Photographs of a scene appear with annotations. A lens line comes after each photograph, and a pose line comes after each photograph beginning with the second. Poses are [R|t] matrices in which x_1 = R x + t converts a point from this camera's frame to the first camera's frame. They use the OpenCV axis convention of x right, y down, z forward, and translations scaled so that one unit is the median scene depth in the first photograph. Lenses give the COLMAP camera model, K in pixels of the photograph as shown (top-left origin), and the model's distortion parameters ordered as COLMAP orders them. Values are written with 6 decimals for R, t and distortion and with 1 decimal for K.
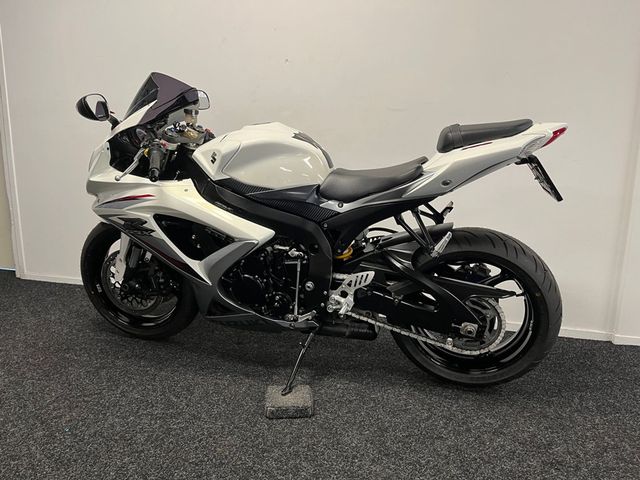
lens RADIAL K [[487.7, 0, 319.9], [0, 487.7, 238.6], [0, 0, 1]] dist [0.079870, -0.112027]
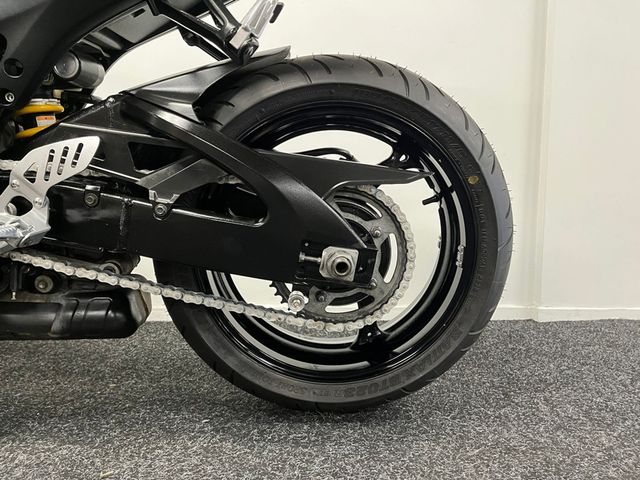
lens RADIAL K [[487.7, 0, 329.6], [0, 487.7, 236.3], [0, 0, 1]] dist [0.079870, -0.112027]
pose [[0.948133, -0.028420, 0.316600, 0.154156], [0.065504, 0.992087, -0.107113, 0.193300], [-0.311050, 0.122296, 0.942492, 0.570896]]
